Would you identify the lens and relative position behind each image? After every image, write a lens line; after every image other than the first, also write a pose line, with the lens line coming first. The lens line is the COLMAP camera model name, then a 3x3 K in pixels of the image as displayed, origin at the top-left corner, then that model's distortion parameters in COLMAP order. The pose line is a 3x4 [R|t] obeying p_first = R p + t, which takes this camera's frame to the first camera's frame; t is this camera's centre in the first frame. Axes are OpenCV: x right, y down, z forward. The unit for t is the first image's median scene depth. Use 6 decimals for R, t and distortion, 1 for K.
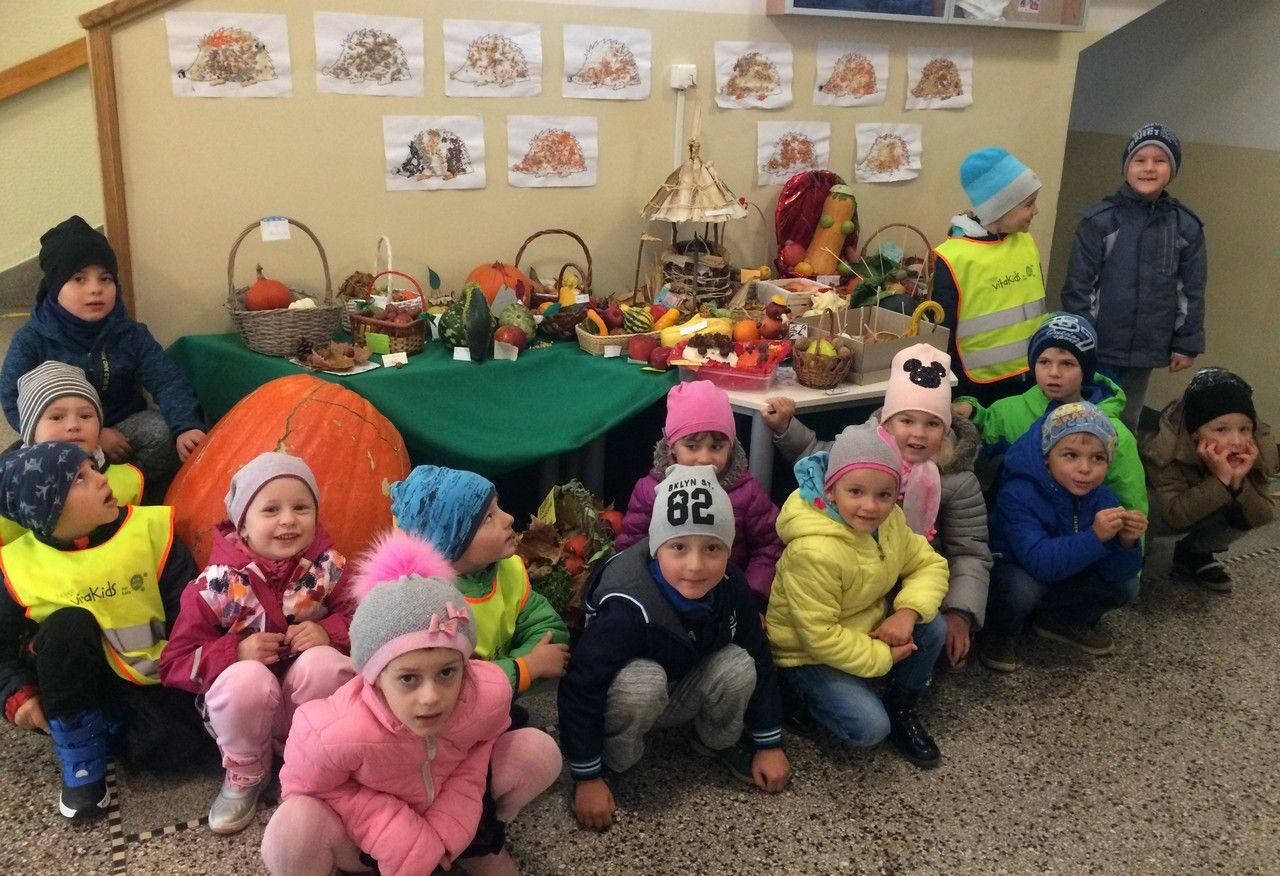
lens RADIAL K [[1110.9, 0, 639.4], [0, 1110.9, 439.3], [0, 0, 1]] dist [0.005900, -0.002149]
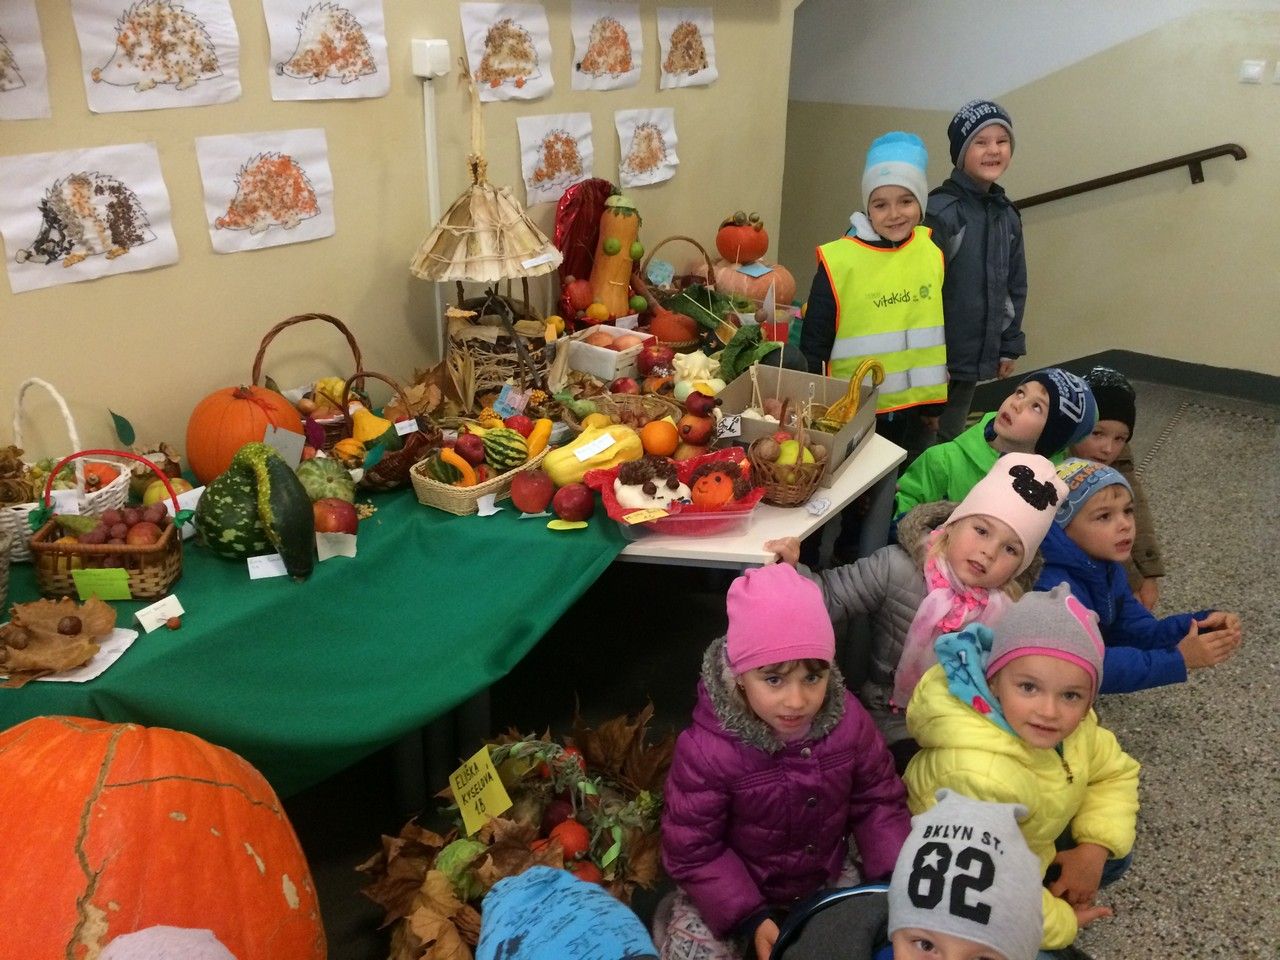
lens RADIAL K [[1100.7, 0, 693.6], [0, 1100.7, 529.3], [0, 0, 1]] dist [0.032171, -0.077250]
pose [[0.866620, -0.215915, 0.449834, -0.192021], [0.161118, 0.974325, 0.157265, -0.131605], [-0.472240, -0.063812, 0.879157, 0.326933]]
